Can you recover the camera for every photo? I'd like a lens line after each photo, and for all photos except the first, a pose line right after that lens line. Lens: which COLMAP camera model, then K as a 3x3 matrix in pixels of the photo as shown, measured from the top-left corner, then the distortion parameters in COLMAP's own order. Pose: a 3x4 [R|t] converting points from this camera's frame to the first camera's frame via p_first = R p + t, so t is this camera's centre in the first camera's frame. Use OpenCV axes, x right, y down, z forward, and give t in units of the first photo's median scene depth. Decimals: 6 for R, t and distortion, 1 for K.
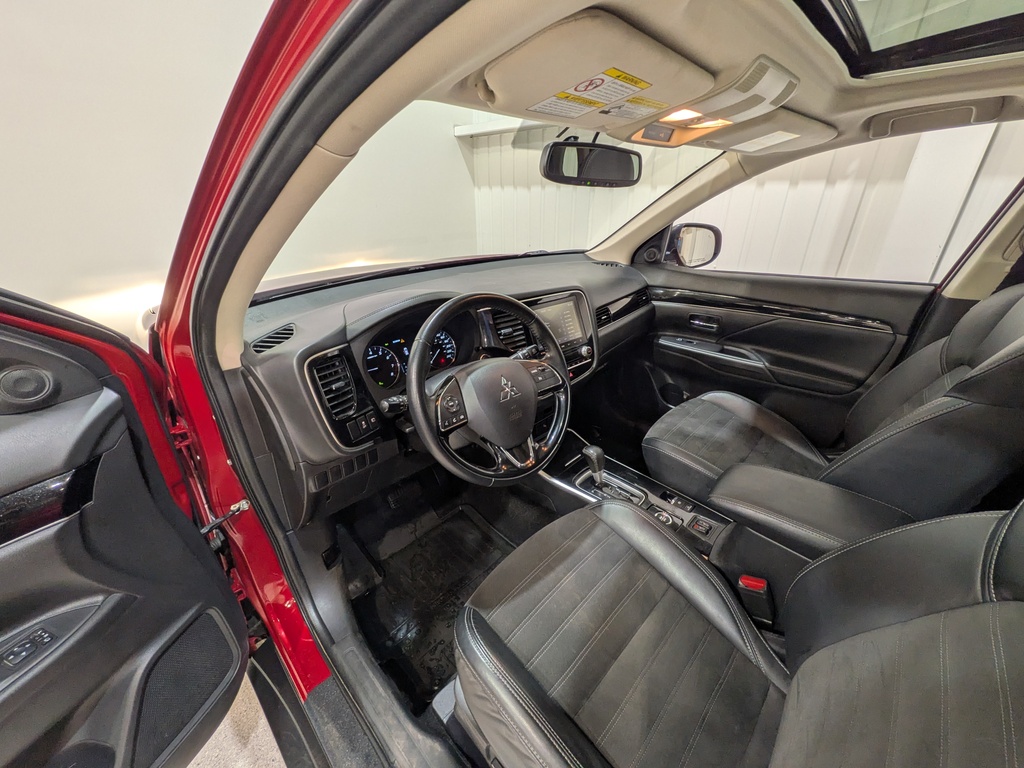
lens RADIAL K [[406.0, 0, 524.2], [0, 406.0, 381.9], [0, 0, 1]] dist [-0.003550, 0.000000]
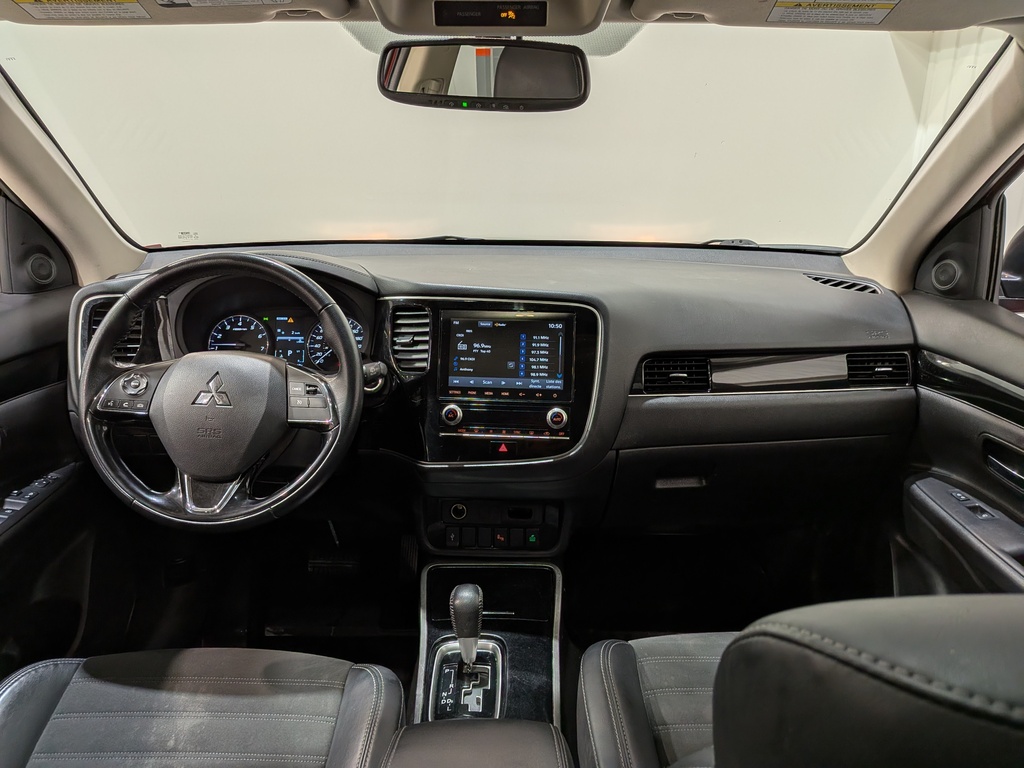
lens RADIAL K [[746.9, 0, 507.0], [0, 746.9, 377.4], [0, 0, 1]] dist [0.063829, -0.110593]
pose [[0.689050, 0.227730, -0.688004, 0.820028], [-0.315022, 0.949083, -0.001354, -0.113139], [0.652665, 0.217669, 0.725706, 0.280262]]
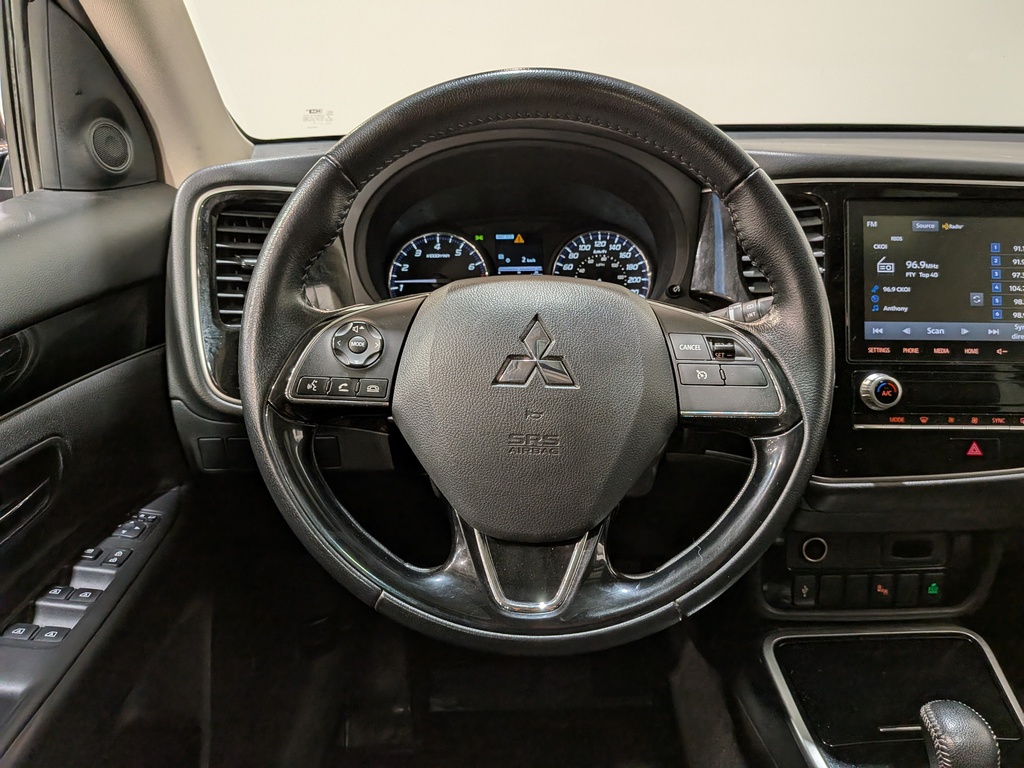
lens RADIAL K [[746.9, 0, 523.4], [0, 746.9, 377.6], [0, 0, 1]] dist [0.063829, -0.110593]
pose [[0.710712, 0.242412, -0.660397, 0.244699], [-0.294340, 0.955102, 0.033824, 0.010748], [0.638946, 0.170342, 0.750154, 0.387558]]
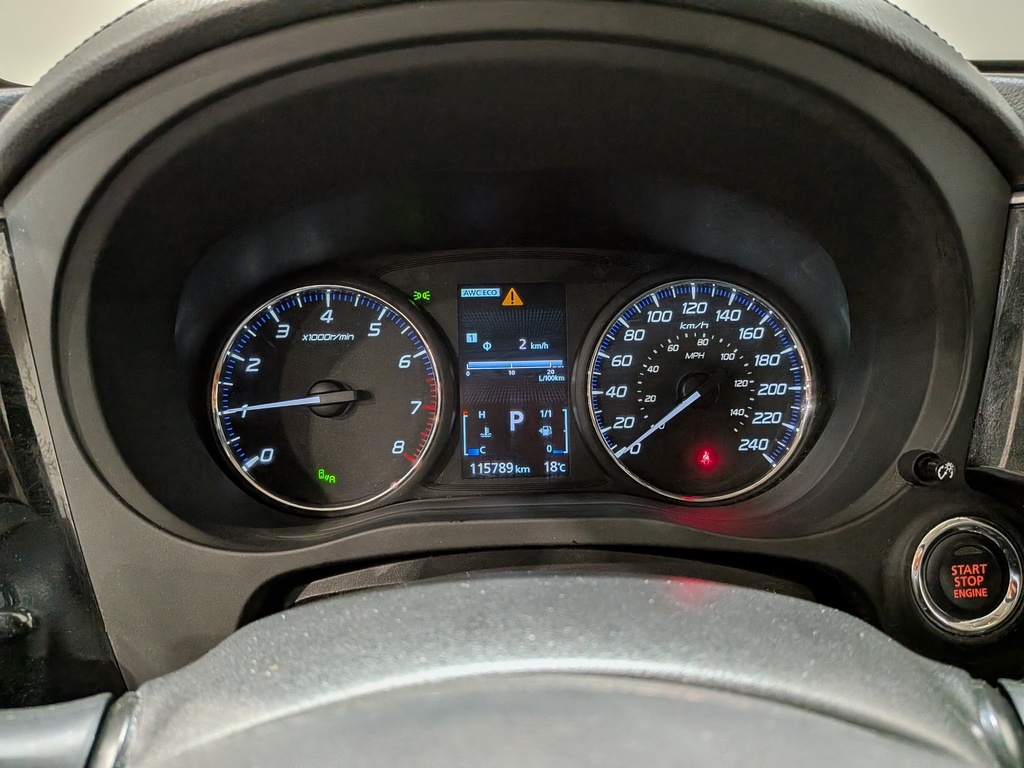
lens RADIAL K [[746.9, 0, 517.1], [0, 746.9, 381.2], [0, 0, 1]] dist [0.063829, -0.110593]
pose [[0.705193, 0.266811, -0.656897, -0.049503], [-0.293313, 0.953278, 0.072314, -0.082036], [0.645500, 0.141681, 0.750504, 0.673221]]
